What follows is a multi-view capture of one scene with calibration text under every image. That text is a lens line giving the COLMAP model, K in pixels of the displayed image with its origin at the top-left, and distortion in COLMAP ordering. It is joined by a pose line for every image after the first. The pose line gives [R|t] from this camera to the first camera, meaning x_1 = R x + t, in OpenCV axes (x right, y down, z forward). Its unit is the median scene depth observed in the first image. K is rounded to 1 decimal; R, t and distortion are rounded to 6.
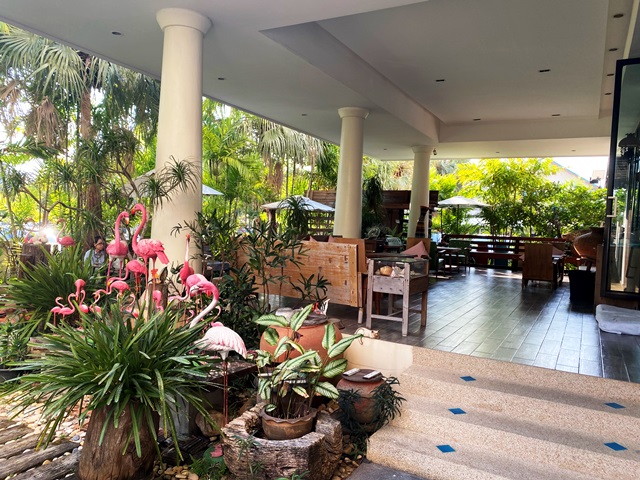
lens RADIAL K [[492.0, 0, 317.3], [0, 492.0, 242.7], [0, 0, 1]] dist [0.003030, -0.007818]
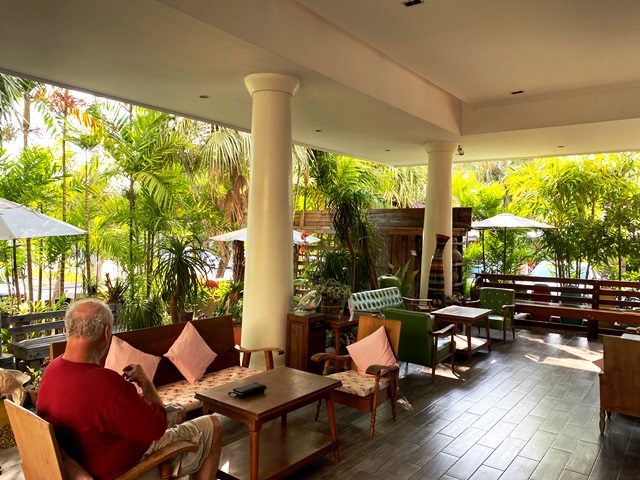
lens RADIAL K [[492.0, 0, 322.5], [0, 492.0, 235.7], [0, 0, 1]] dist [0.003030, -0.007818]
pose [[0.989765, -0.023536, -0.140750, 0.138917], [0.018960, 0.999250, -0.033768, -0.048377], [0.141440, 0.030754, 0.989469, 0.305418]]
